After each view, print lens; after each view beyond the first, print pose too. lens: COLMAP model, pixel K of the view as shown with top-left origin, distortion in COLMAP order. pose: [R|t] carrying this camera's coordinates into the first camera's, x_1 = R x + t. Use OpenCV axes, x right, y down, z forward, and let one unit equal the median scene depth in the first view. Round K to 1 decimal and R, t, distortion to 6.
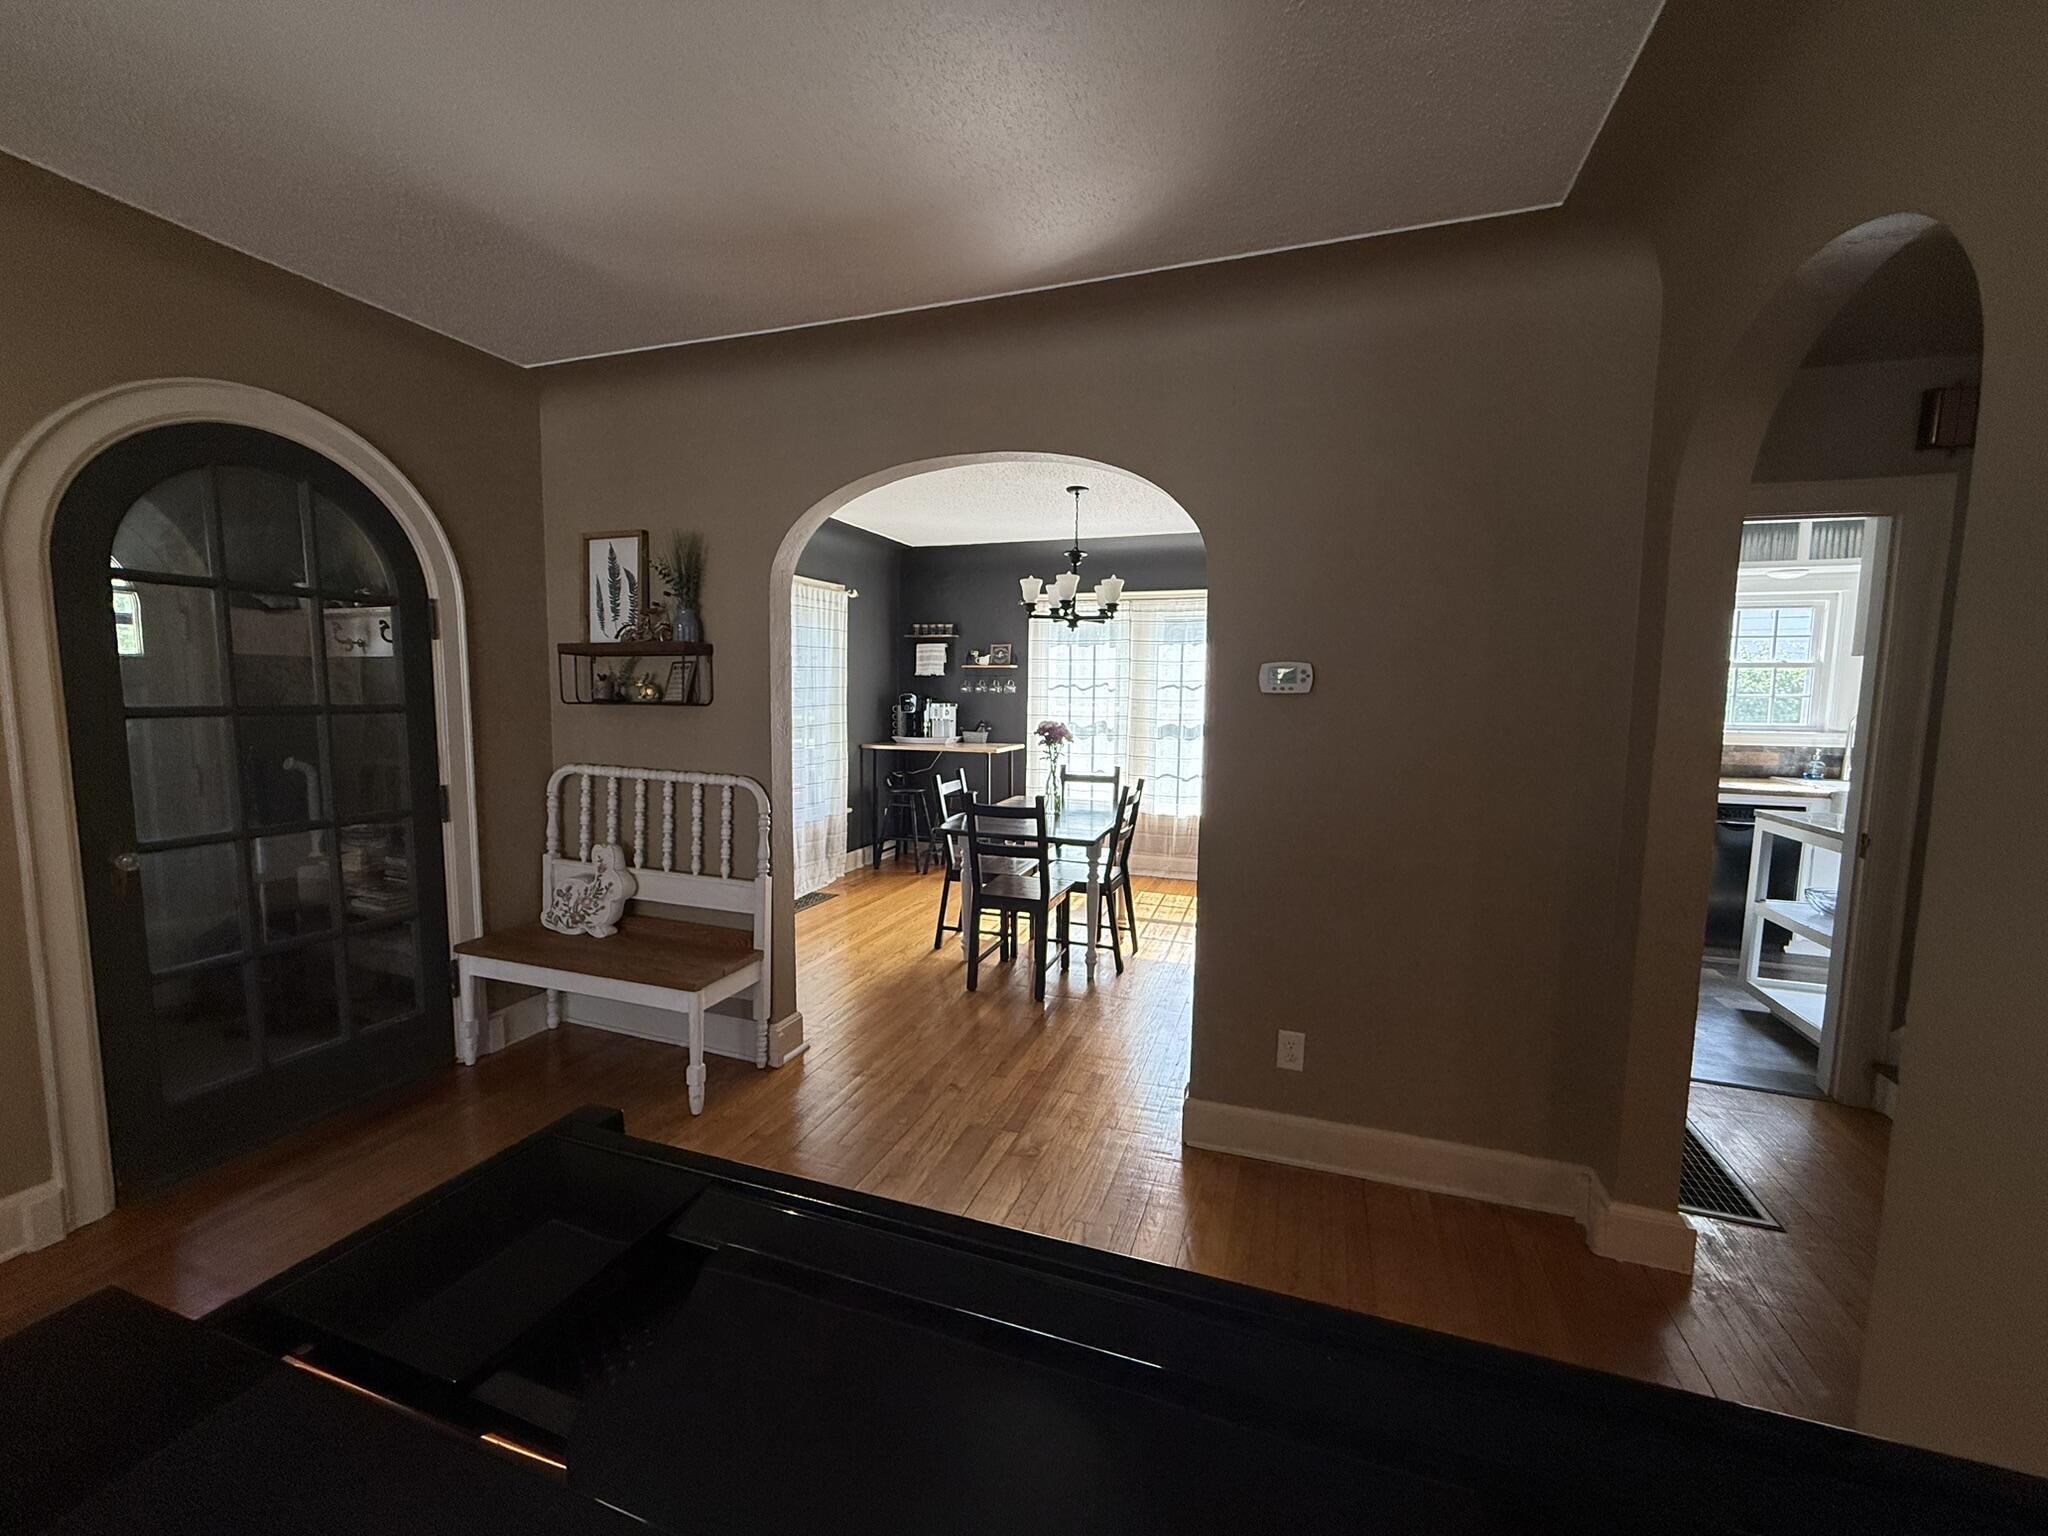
lens RADIAL K [[820.5, 0, 1024.0], [0, 820.5, 768.0], [0, 0, 1]] dist [0.000026, 0.000082]
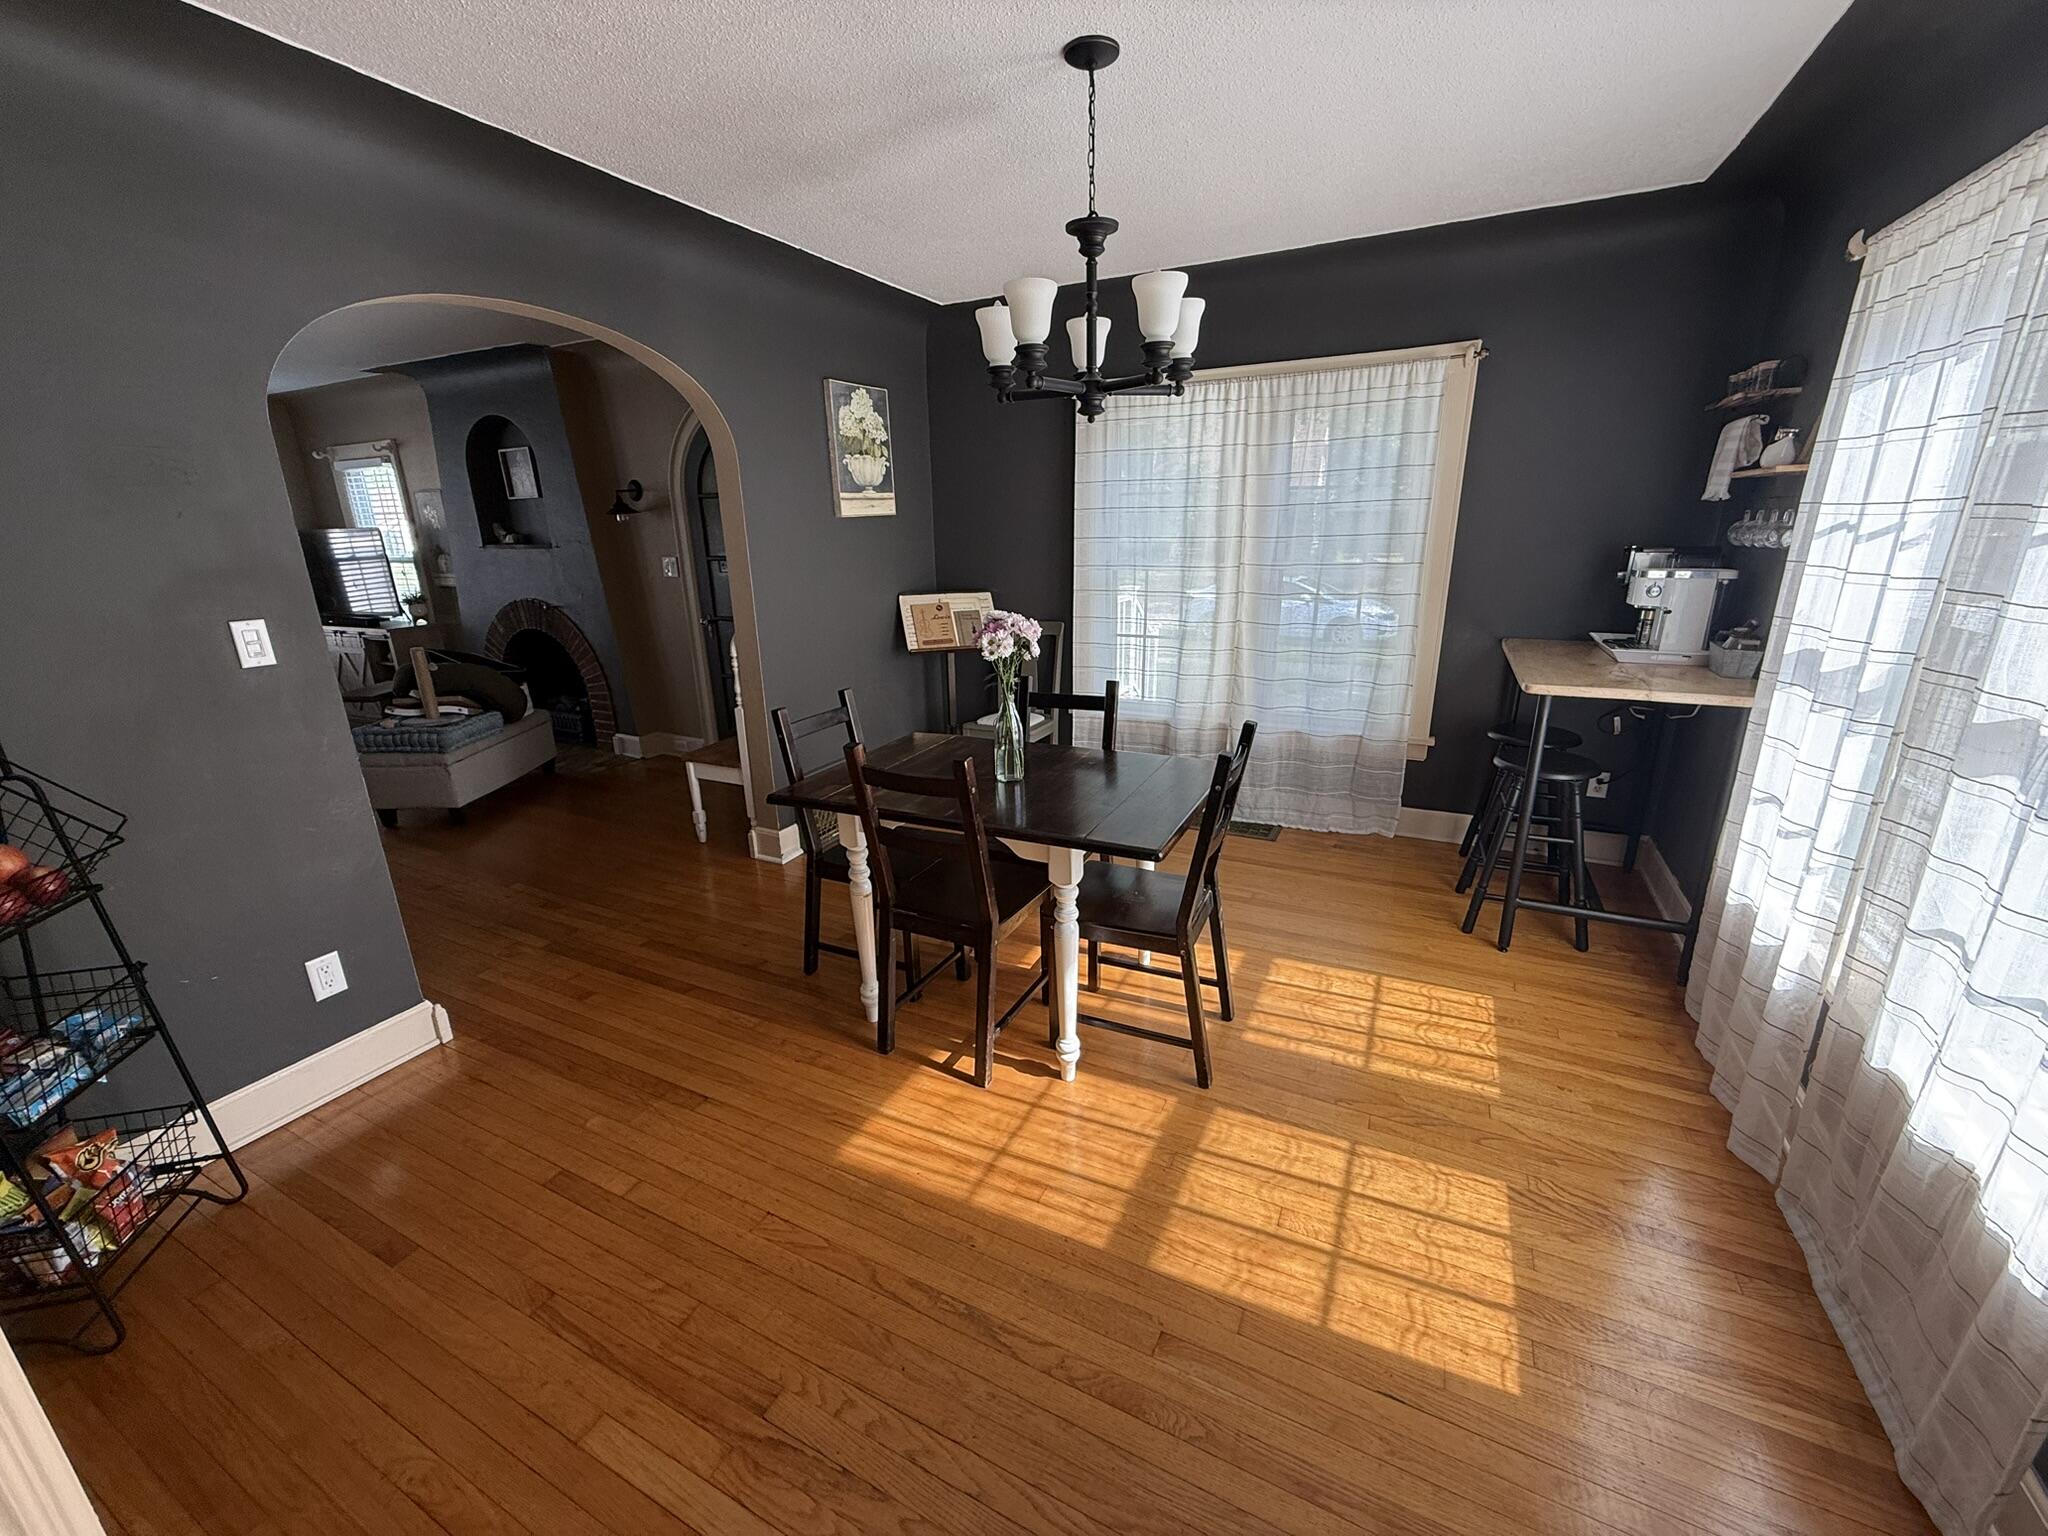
lens RADIAL K [[820.5, 0, 1024.0], [0, 820.5, 768.0], [0, 0, 1]] dist [0.000026, 0.000082]
pose [[-0.124419, 0.287304, -0.949724, 0.457828], [-0.077504, 0.951423, 0.297971, -0.097961], [0.989198, 0.110681, -0.096108, 0.857985]]
